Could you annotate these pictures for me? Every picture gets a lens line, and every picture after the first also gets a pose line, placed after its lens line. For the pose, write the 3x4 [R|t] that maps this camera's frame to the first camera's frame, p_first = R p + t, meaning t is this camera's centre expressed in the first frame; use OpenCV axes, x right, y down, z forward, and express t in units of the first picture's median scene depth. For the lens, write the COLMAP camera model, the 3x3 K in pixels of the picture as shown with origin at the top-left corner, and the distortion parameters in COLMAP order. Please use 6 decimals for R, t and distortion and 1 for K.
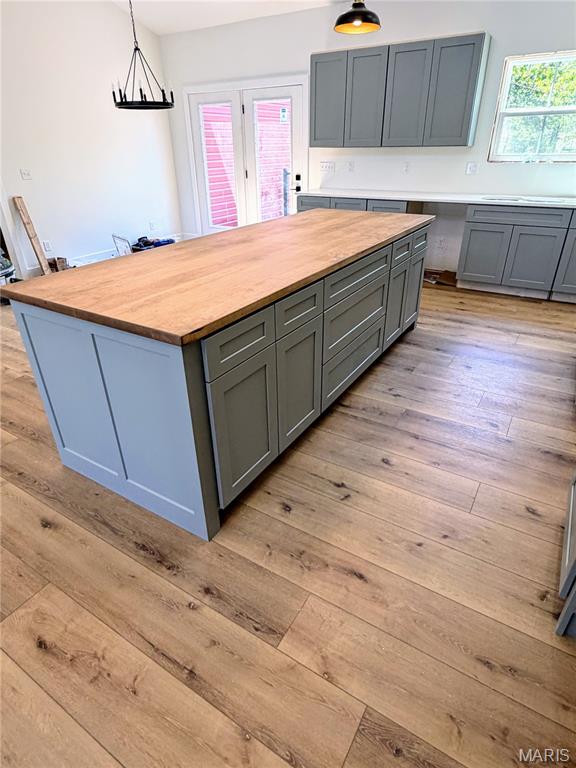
lens RADIAL K [[439.8, 0, 289.5], [0, 439.8, 384.1], [0, 0, 1]] dist [0.007006, 0.000171]
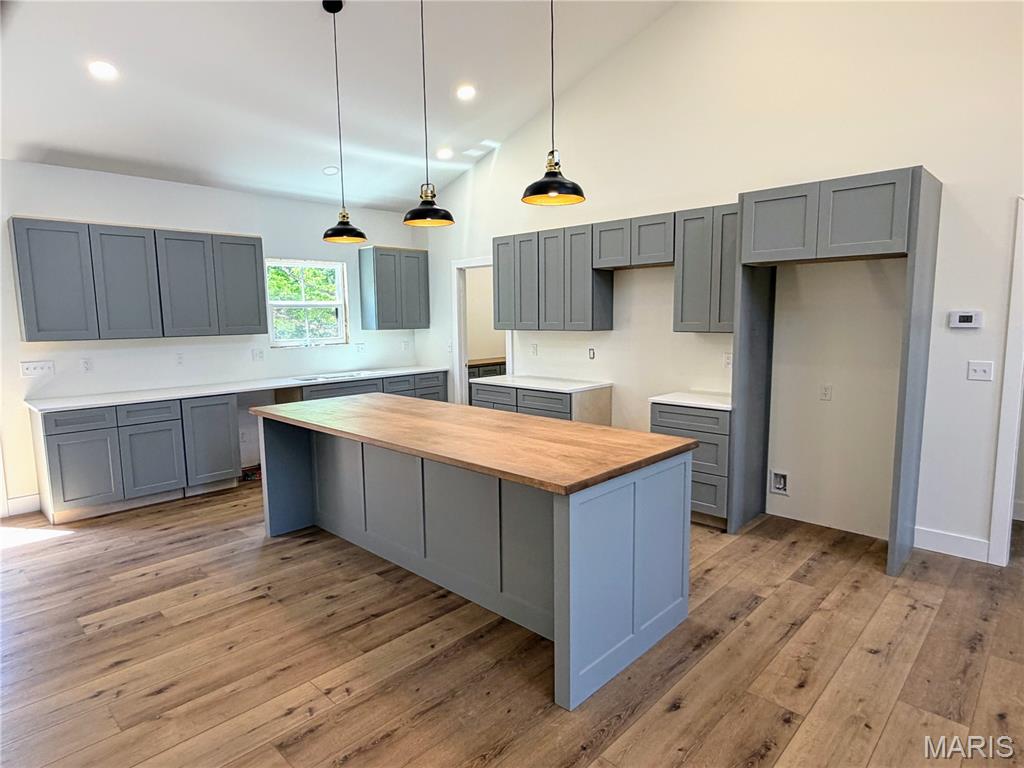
lens RADIAL K [[586.4, 0, 515.2], [0, 586.4, 386.8], [0, 0, 1]] dist [0.007006, 0.000171]
pose [[0.200279, -0.106366, 0.973948, -2.082196], [0.473707, 0.880682, -0.001231, -0.506652], [-0.857607, 0.461612, 0.226769, 0.843233]]
